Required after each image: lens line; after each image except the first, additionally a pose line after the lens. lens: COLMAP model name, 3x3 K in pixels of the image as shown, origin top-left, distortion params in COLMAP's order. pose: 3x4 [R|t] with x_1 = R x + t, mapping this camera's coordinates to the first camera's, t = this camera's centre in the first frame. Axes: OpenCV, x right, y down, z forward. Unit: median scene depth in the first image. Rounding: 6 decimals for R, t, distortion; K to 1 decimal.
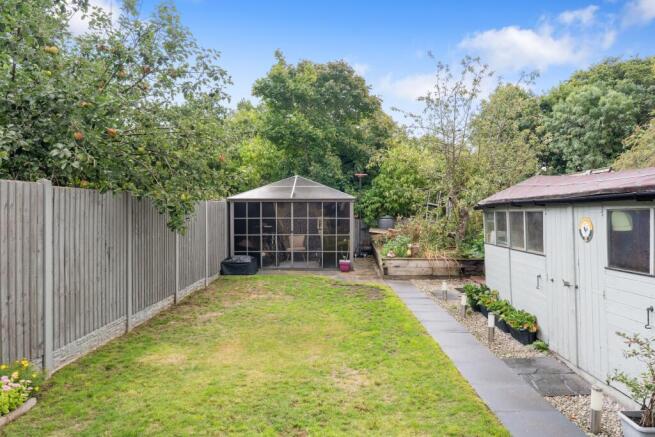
lens RADIAL K [[448.4, 0, 327.5], [0, 448.4, 218.5], [0, 0, 1]] dist [0.006144, 0.001914]
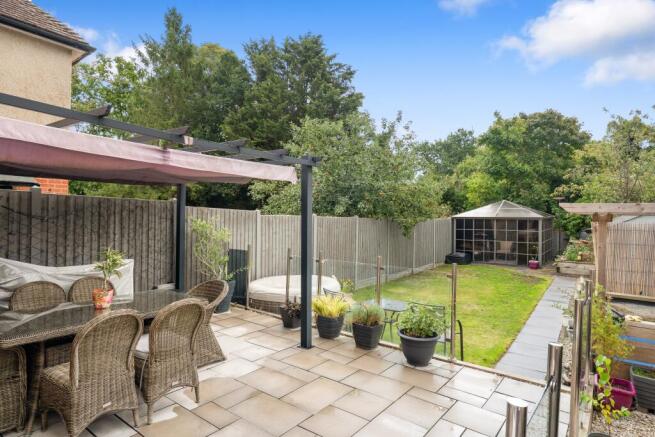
lens RADIAL K [[358.5, 0, 327.5], [0, 358.5, 218.5], [0, 0, 1]] dist [0.003254, 0.000729]
pose [[0.801495, 0.009572, -0.597925, 0.191344], [-0.018911, 0.999777, -0.009345, -0.017904], [0.597702, 0.018797, 0.801498, -0.303982]]
